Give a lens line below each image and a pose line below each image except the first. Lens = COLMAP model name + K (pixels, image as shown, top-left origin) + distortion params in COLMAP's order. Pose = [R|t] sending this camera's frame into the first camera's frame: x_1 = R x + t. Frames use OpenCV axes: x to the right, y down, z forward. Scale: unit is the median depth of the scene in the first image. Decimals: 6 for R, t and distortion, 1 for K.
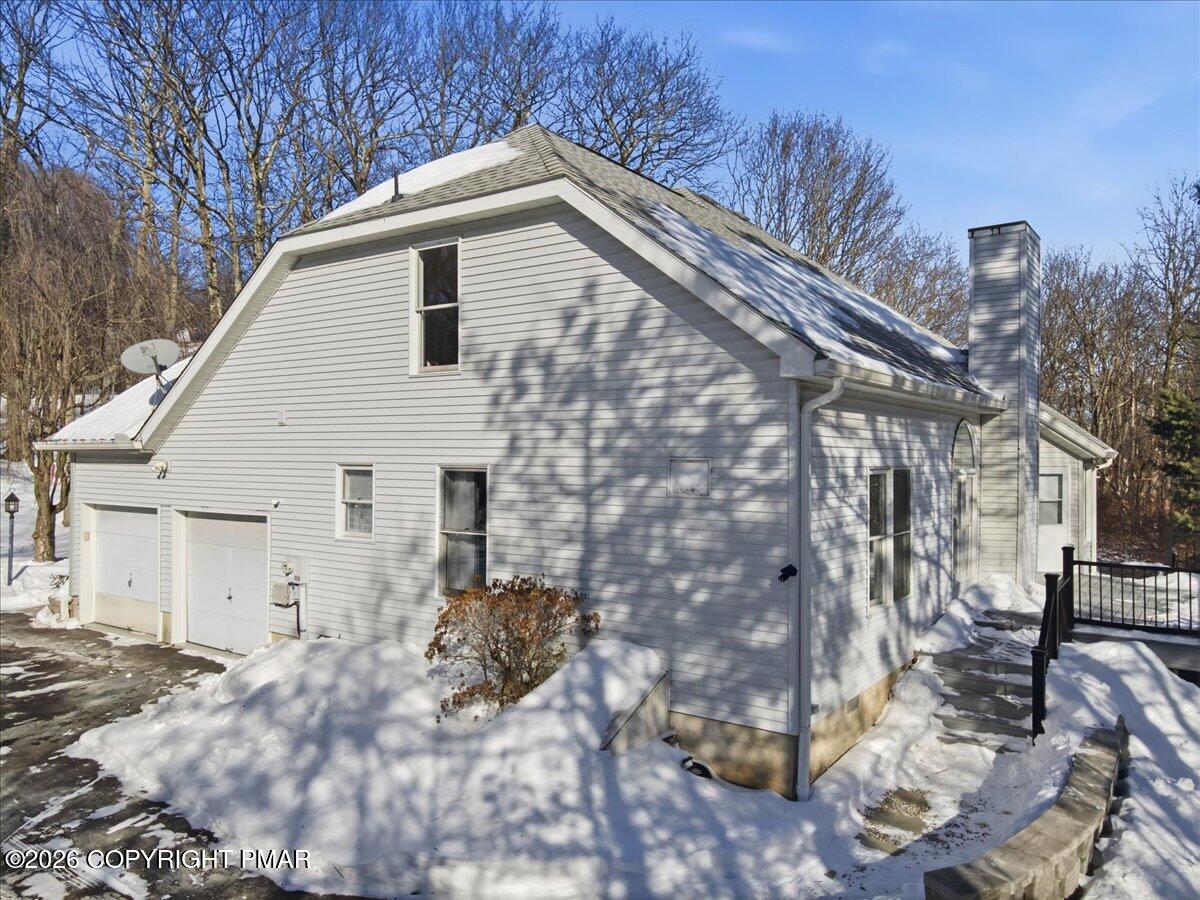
lens RADIAL K [[865.2, 0, 595.6], [0, 865.2, 454.4], [0, 0, 1]] dist [0.020436, -0.001054]
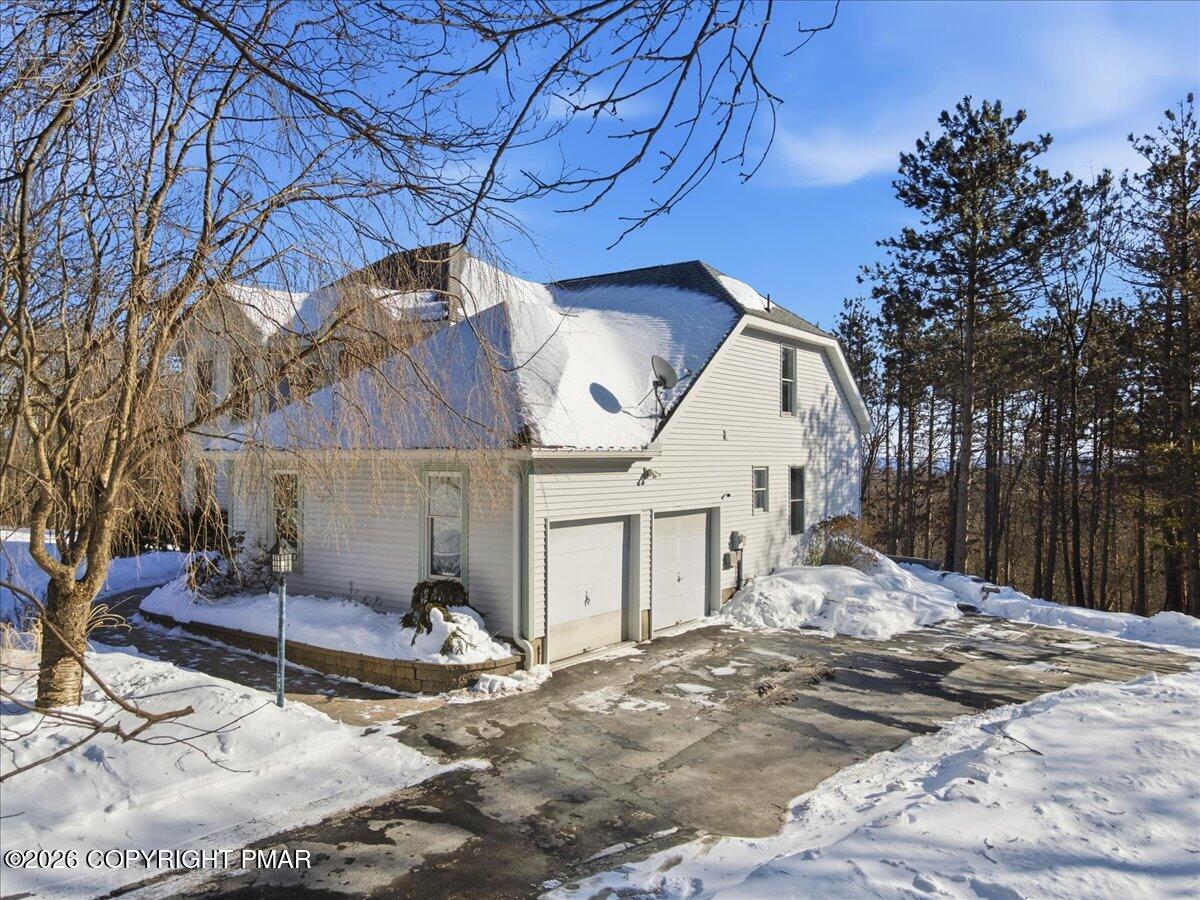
lens RADIAL K [[865.2, 0, 595.6], [0, 865.2, 454.4], [0, 0, 1]] dist [0.020436, -0.001054]
pose [[0.026699, -0.001575, 0.999642, -2.152626], [0.001104, 0.999998, 0.001546, -0.015827], [-0.999643, 0.001062, 0.026700, 1.426662]]
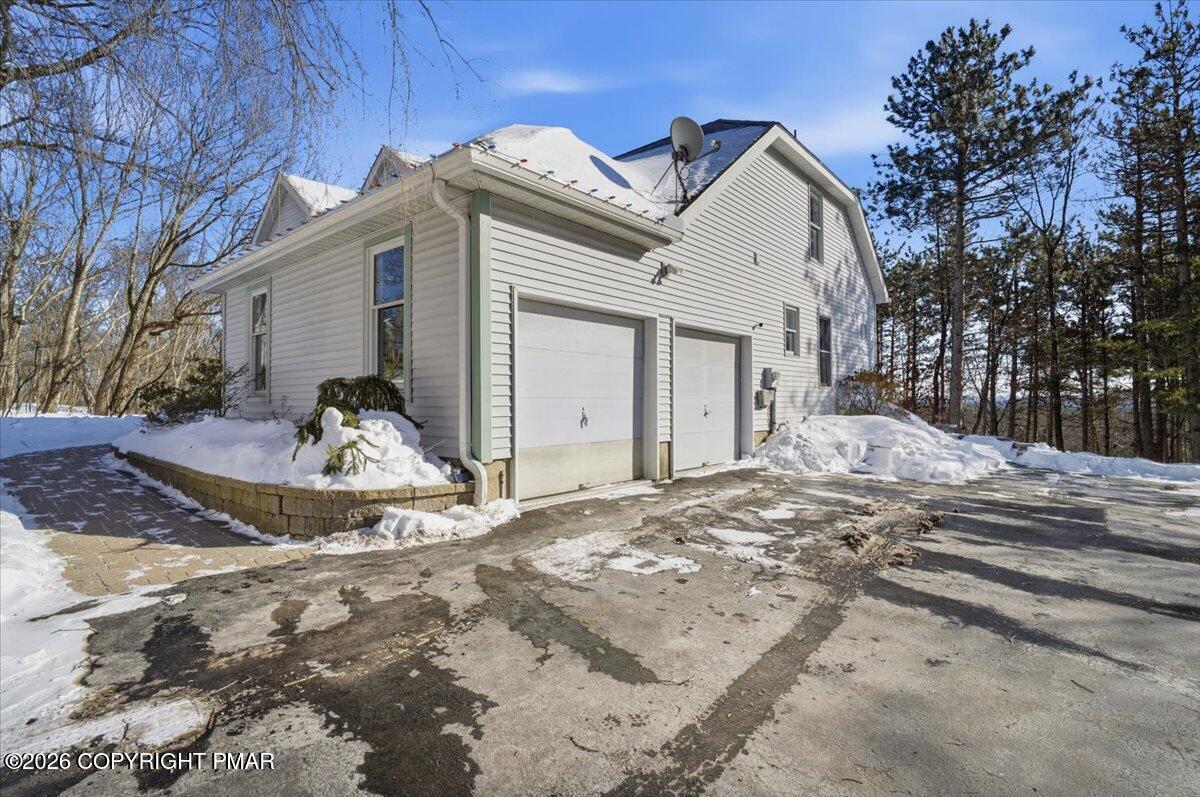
lens RADIAL K [[550.1, 0, 600.0], [0, 550.1, 398.5], [0, 0, 1]] dist [-0.019490, 0.000593]
pose [[0.103536, -0.000994, 0.994625, -1.426223], [0.008516, 0.999964, 0.000113, 0.191744], [-0.994589, 0.008459, 0.103541, 1.390914]]
